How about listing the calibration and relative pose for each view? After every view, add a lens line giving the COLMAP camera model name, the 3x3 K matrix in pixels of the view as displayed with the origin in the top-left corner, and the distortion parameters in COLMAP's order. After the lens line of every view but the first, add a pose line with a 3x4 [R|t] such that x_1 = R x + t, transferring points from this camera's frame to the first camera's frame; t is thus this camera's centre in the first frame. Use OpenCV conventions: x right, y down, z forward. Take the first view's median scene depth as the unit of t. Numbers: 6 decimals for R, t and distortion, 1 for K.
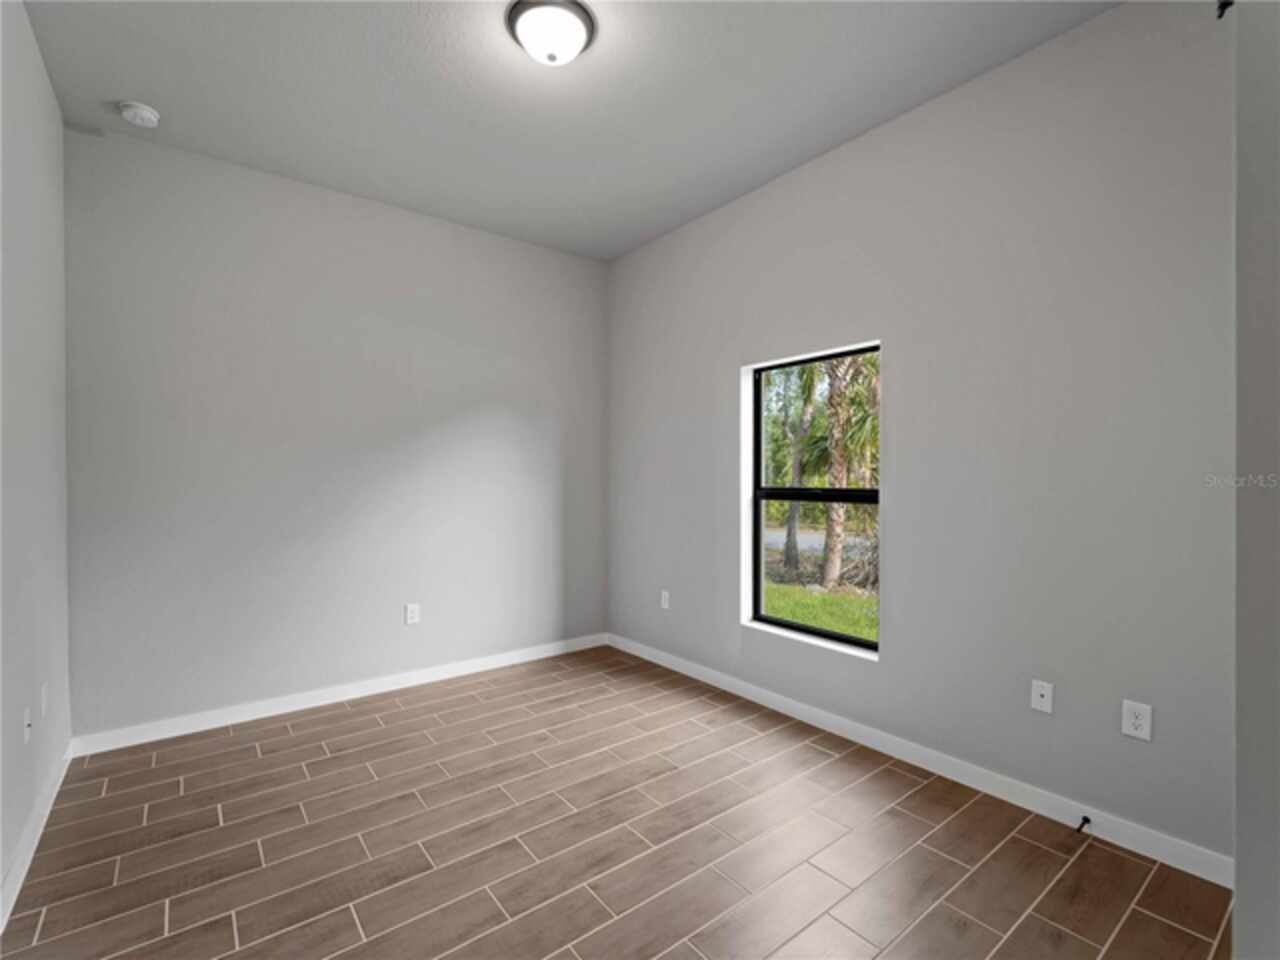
lens RADIAL K [[580.4, 0, 640.0], [0, 580.4, 480.0], [0, 0, 1]] dist [0.002896, 0.000459]
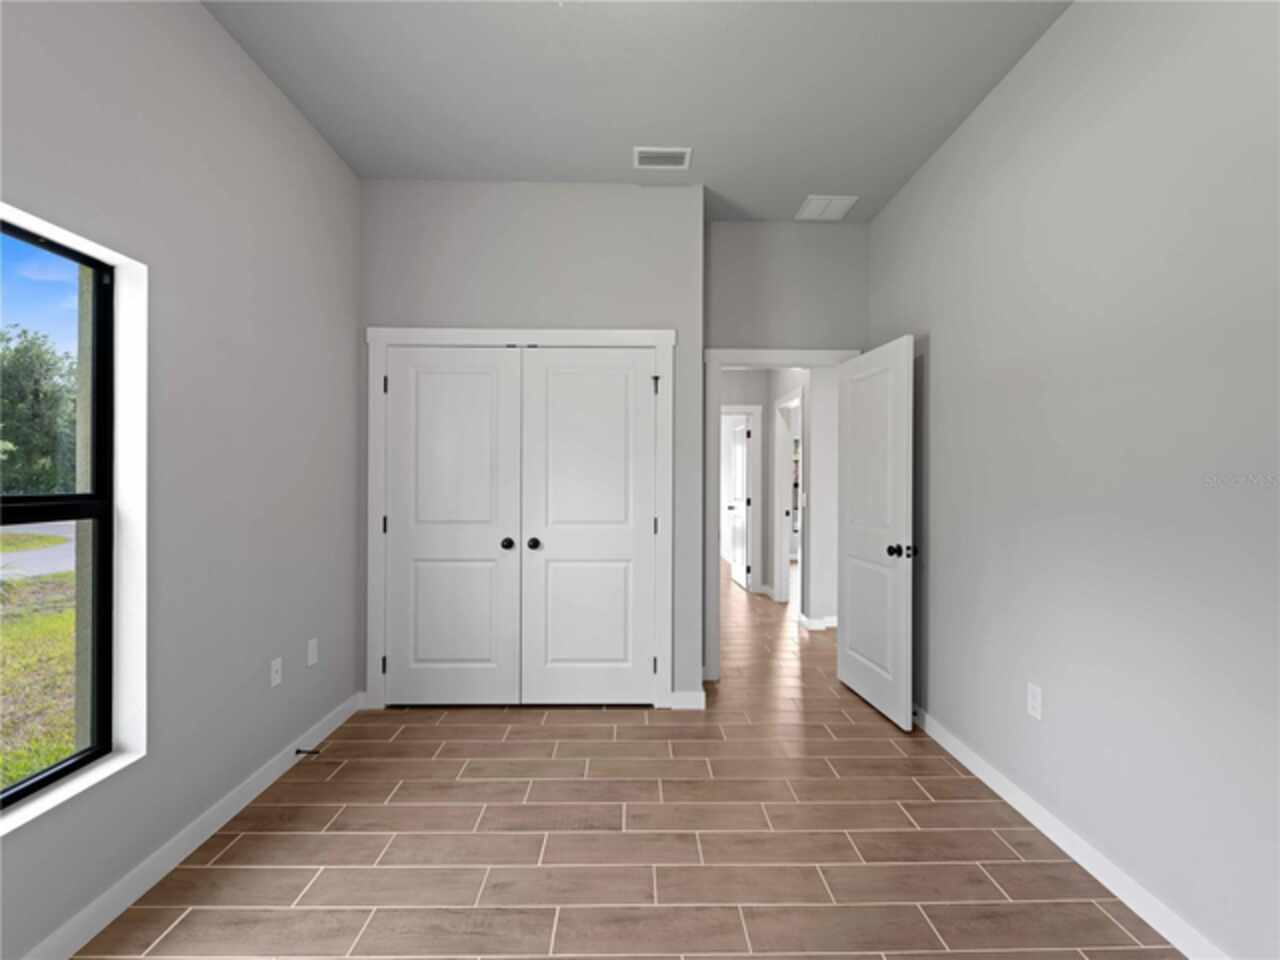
lens RADIAL K [[580.4, 0, 640.0], [0, 580.4, 480.0], [0, 0, 1]] dist [0.002896, 0.000459]
pose [[-0.796956, -0.005800, 0.604009, -0.601899], [-0.004173, 0.999983, 0.004097, -0.003709], [-0.604023, 0.000745, -0.796967, 1.654316]]
